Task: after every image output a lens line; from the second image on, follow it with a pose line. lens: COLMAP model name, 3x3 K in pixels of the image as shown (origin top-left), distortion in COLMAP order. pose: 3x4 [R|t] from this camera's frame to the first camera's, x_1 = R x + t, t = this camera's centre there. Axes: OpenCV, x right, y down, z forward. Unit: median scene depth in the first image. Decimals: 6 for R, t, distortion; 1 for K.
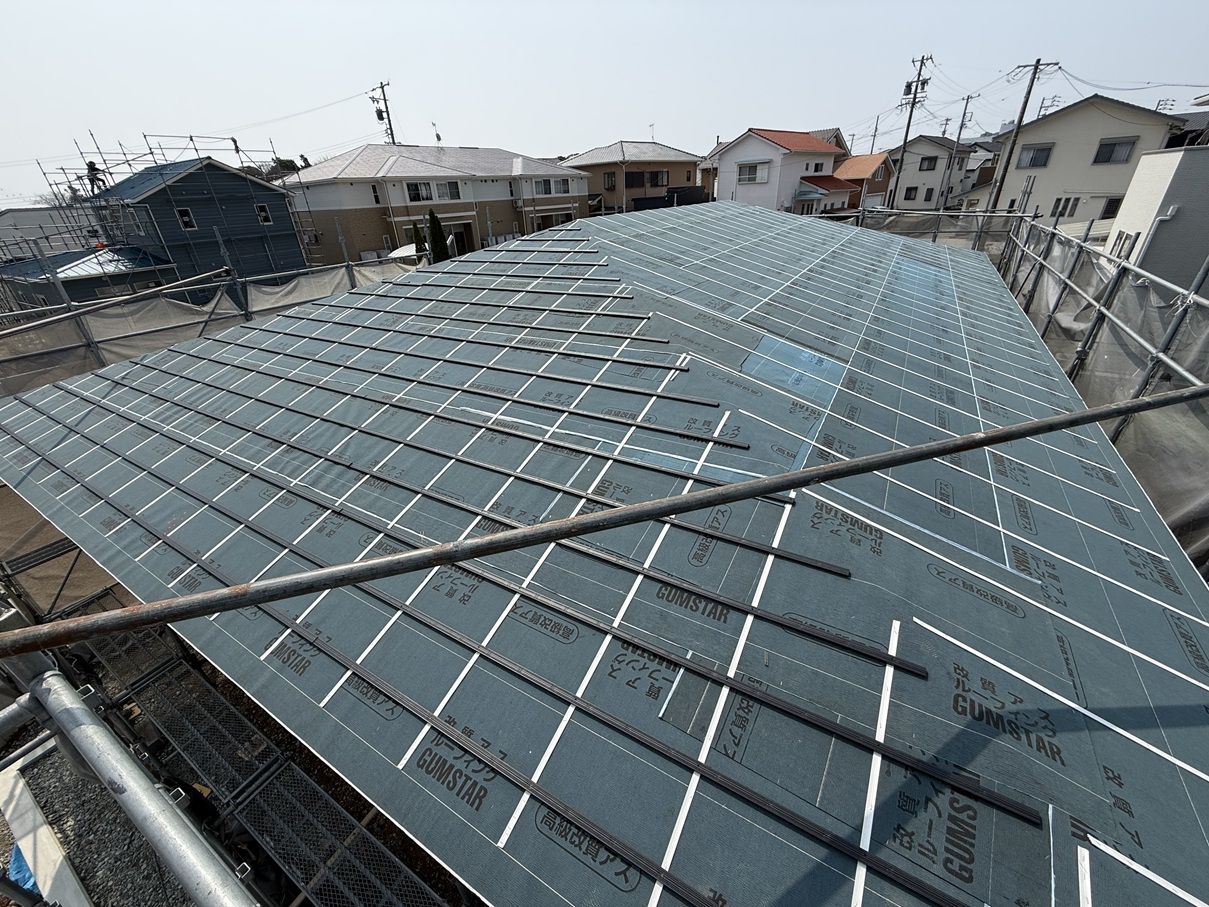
lens RADIAL K [[482.8, 0, 601.7], [0, 482.8, 453.3], [0, 0, 1]] dist [0.000368, 0.000079]
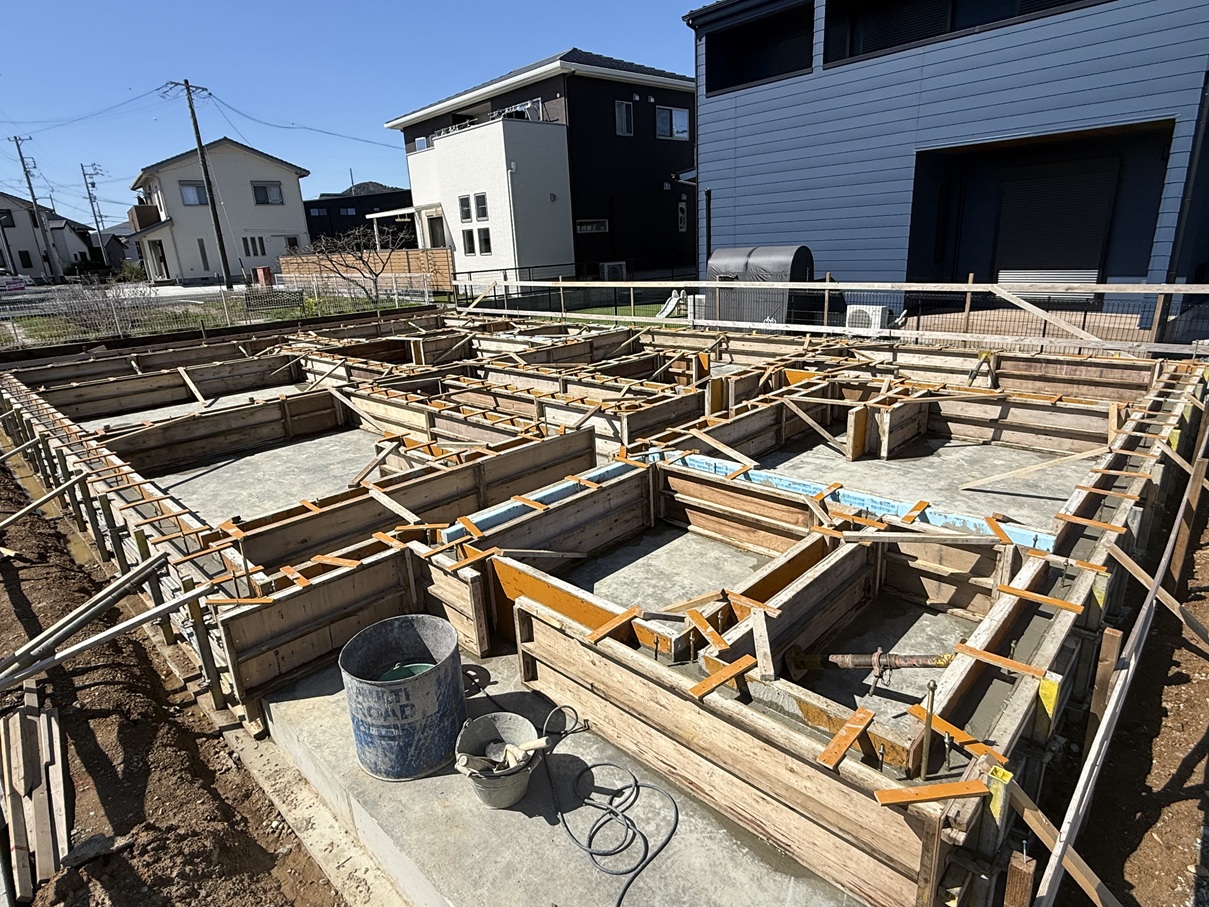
lens RADIAL K [[676.7, 0, 608.6], [0, 676.7, 453.6], [0, 0, 1]] dist [-0.004324, 0.001792]
pose [[0.229914, -0.263740, 0.936793, -0.320656], [0.502569, 0.856476, 0.117785, 0.038128], [-0.833405, 0.443723, 0.329463, 0.262110]]
